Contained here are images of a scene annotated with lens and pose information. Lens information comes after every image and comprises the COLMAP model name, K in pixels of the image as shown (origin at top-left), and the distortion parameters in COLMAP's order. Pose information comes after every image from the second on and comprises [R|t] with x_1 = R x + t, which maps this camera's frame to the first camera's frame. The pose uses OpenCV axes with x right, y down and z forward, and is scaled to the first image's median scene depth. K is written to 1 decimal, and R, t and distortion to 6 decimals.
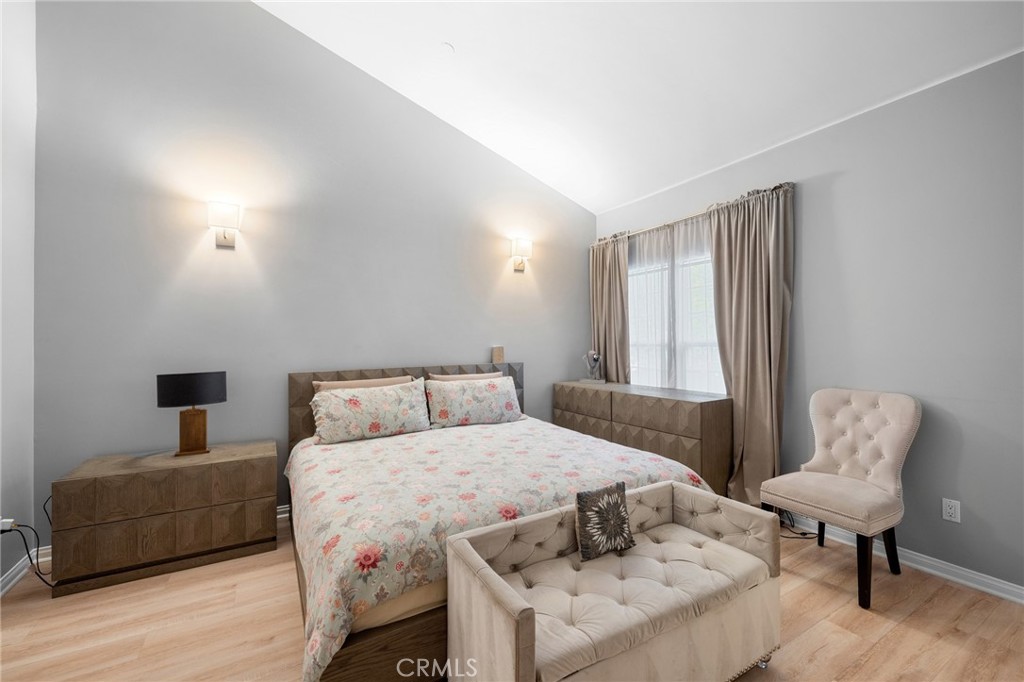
lens RADIAL K [[429.3, 0, 513.3], [0, 429.3, 349.5], [0, 0, 1]] dist [0.043548, 0.000014]
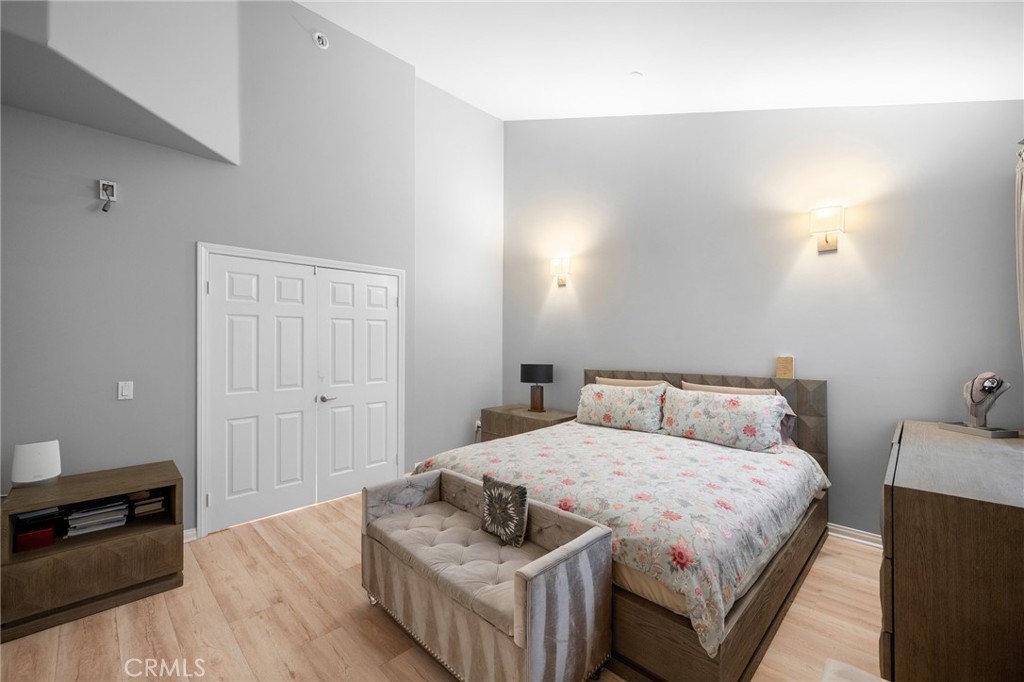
lens RADIAL K [[423.0, 0, 512.0], [0, 423.0, 341.0], [0, 0, 1]] dist [-0.001000, -0.000048]
pose [[0.265236, 0.002754, -0.964179, 0.682435], [-0.028888, 0.999570, -0.005091, -0.020288], [0.963751, 0.029203, 0.265202, 0.387378]]
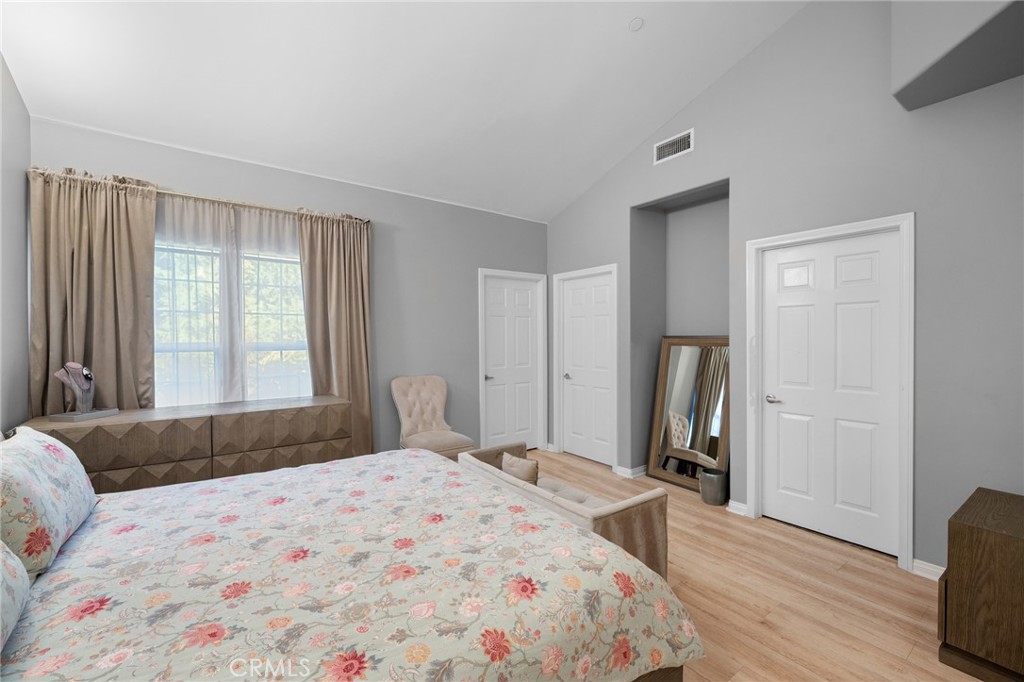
lens RADIAL K [[444.1, 0, 512.0], [0, 444.1, 341.0], [0, 0, 1]] dist [0.000085, 0.000051]
pose [[-0.108976, 0.006880, 0.994021, -0.596753], [0.025697, 0.999661, -0.004102, -0.009643], [-0.993712, 0.025096, -0.109115, 0.626940]]
